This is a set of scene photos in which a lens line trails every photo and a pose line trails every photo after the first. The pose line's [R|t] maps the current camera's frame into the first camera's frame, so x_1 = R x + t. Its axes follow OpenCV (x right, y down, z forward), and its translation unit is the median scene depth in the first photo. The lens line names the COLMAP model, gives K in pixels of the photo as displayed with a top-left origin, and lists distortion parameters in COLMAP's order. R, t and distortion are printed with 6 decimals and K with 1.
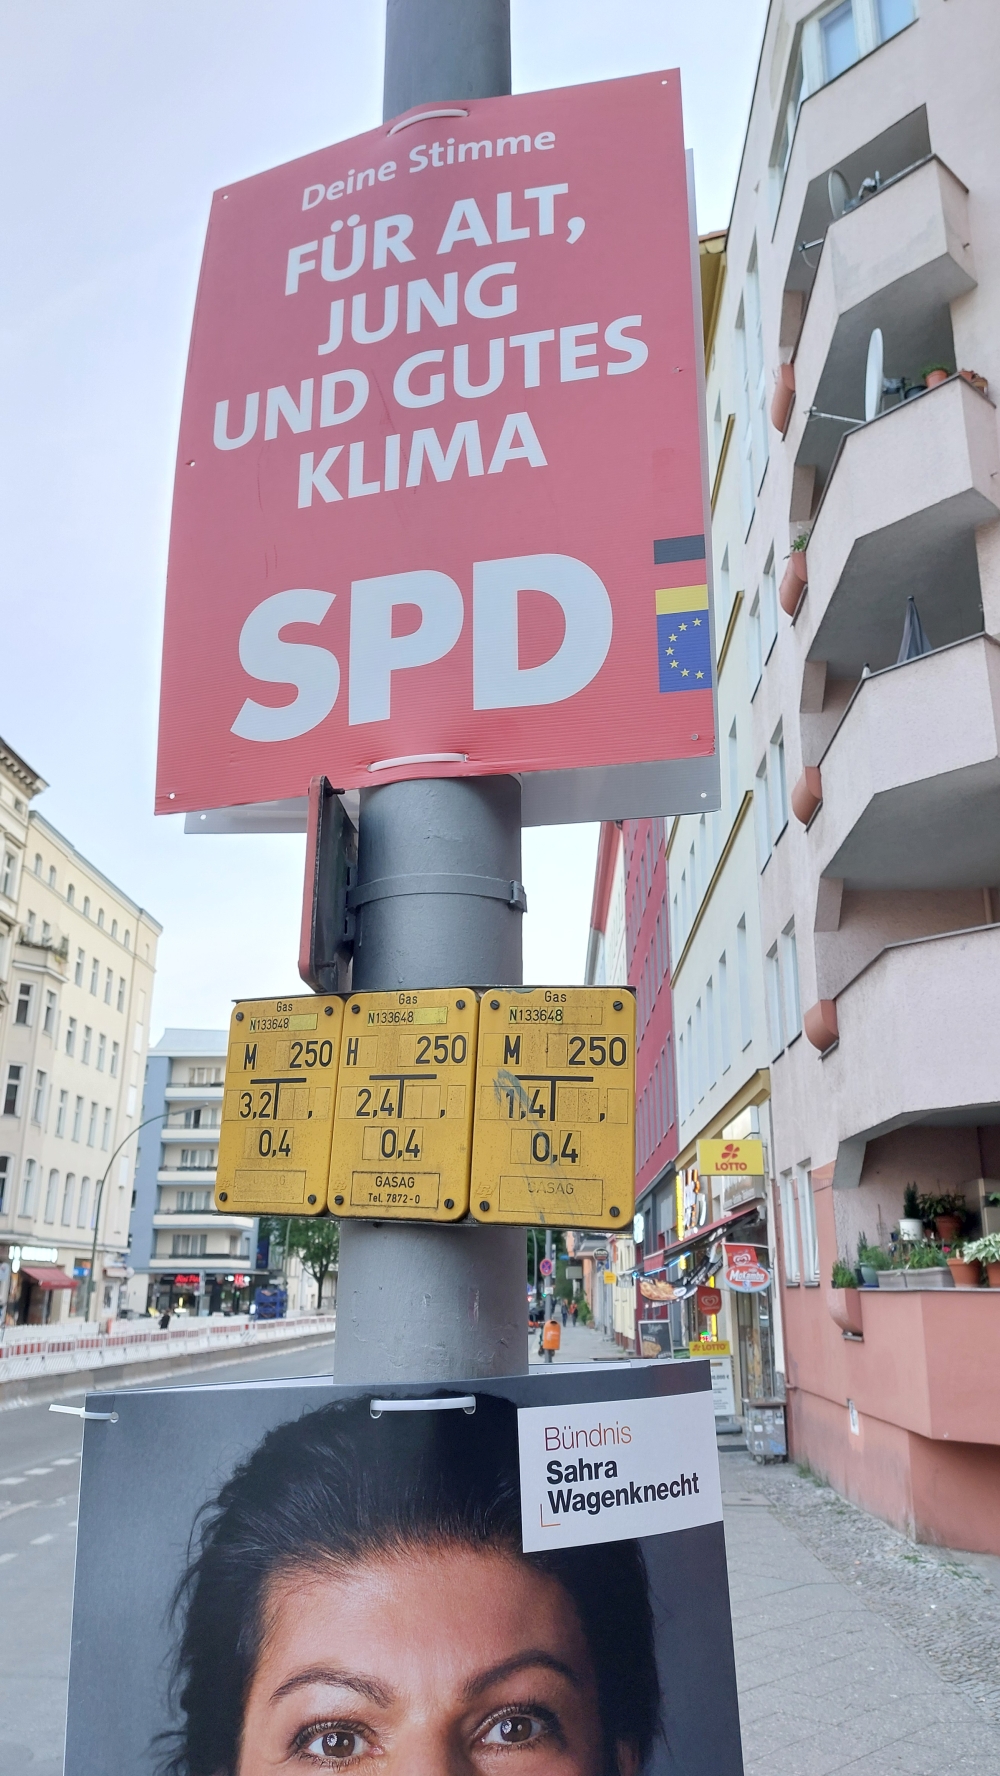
lens RADIAL K [[1282.7, 0, 505.4], [0, 1282.7, 872.5], [0, 0, 1]] dist [0.082959, -0.083327]
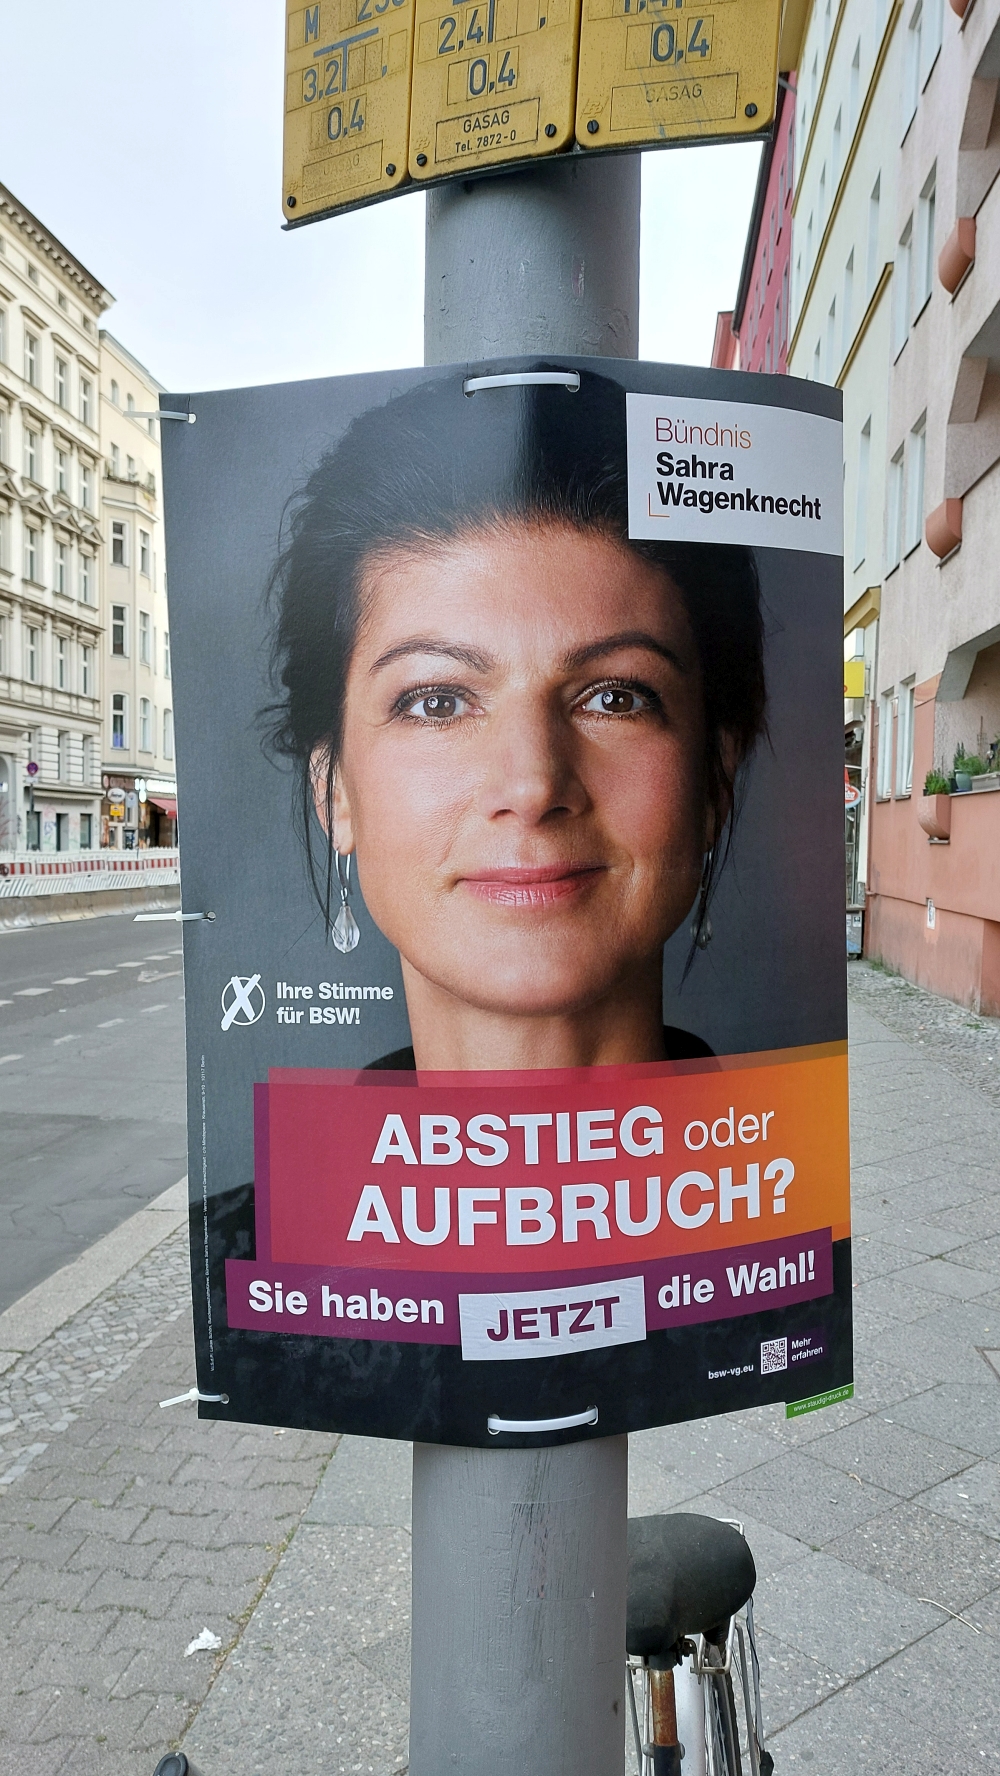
lens RADIAL K [[1278.2, 0, 500.0], [0, 1278.2, 888.0], [0, 0, 1]] dist [0.114562, -0.149000]
pose [[0.996977, 0.016018, -0.076032, -0.003143], [0.010921, 0.939920, 0.341219, 0.326806], [0.076930, -0.341018, 0.936904, 0.025846]]
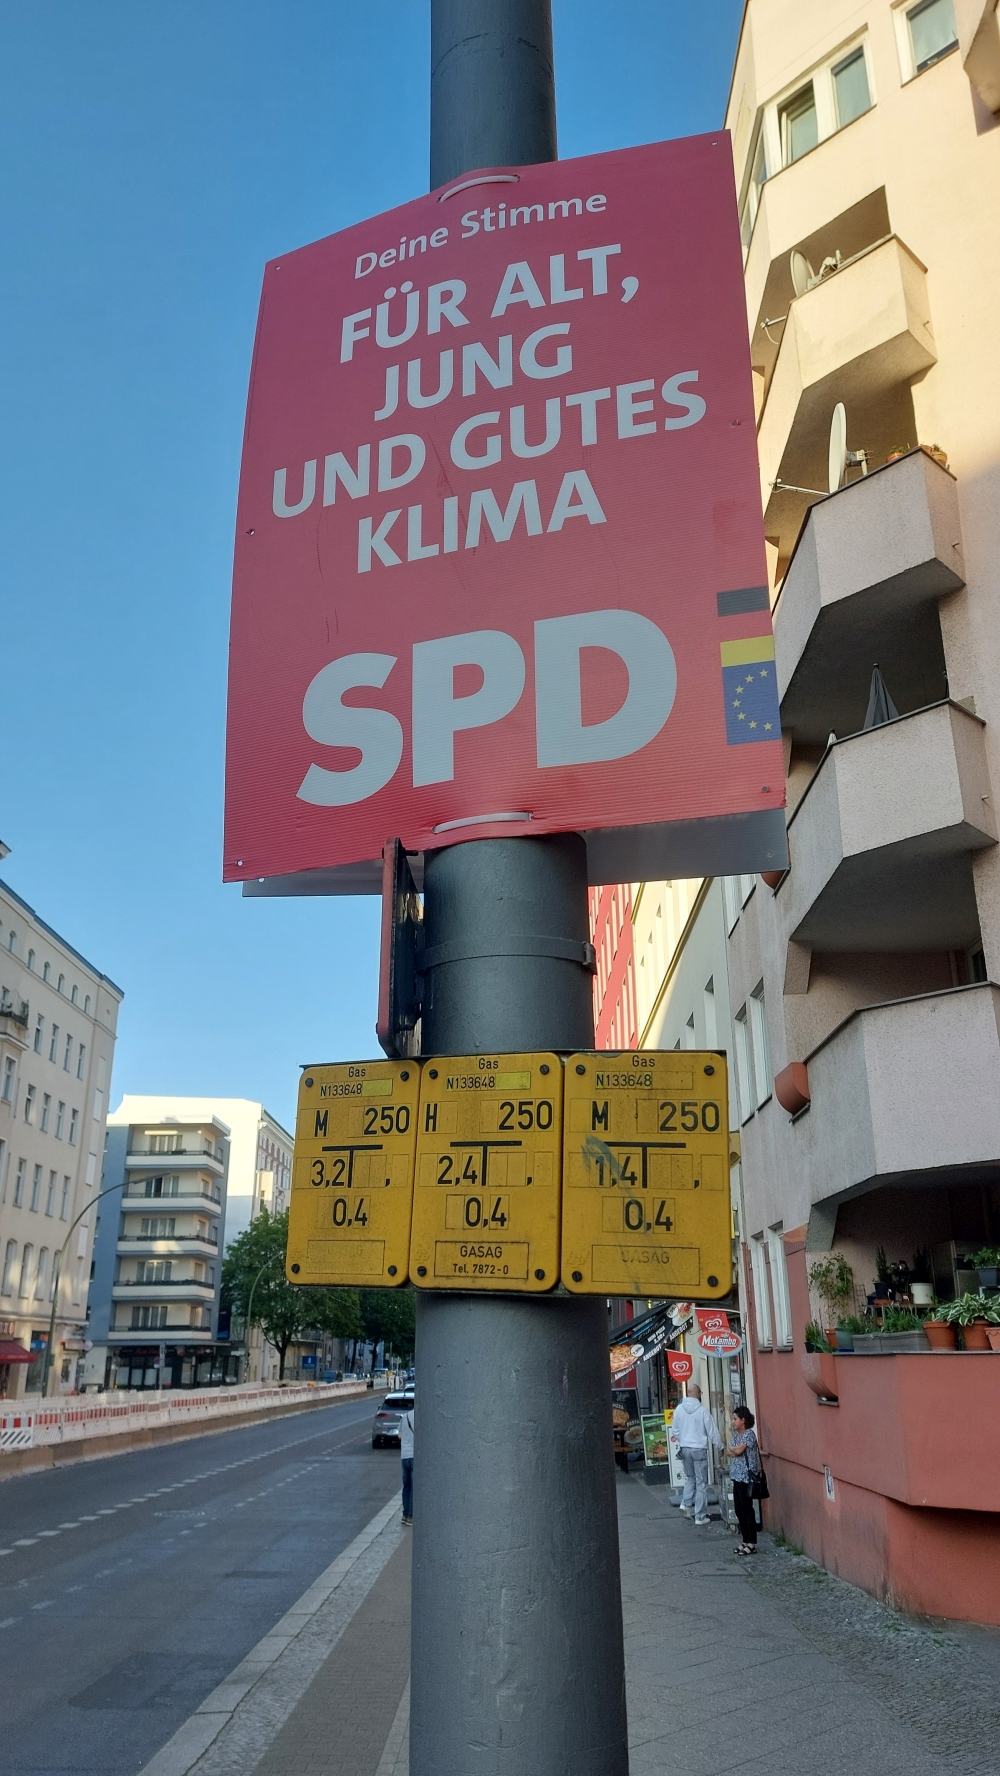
lens RADIAL K [[1279.0, 0, 500.0], [0, 1279.0, 888.0], [0, 0, 1]] dist [0.066973, -0.069632]
pose [[0.999641, -0.001744, 0.026725, -0.075458], [0.002752, 0.999285, -0.037720, 0.000860], [-0.026640, 0.037780, 0.998931, 0.011894]]
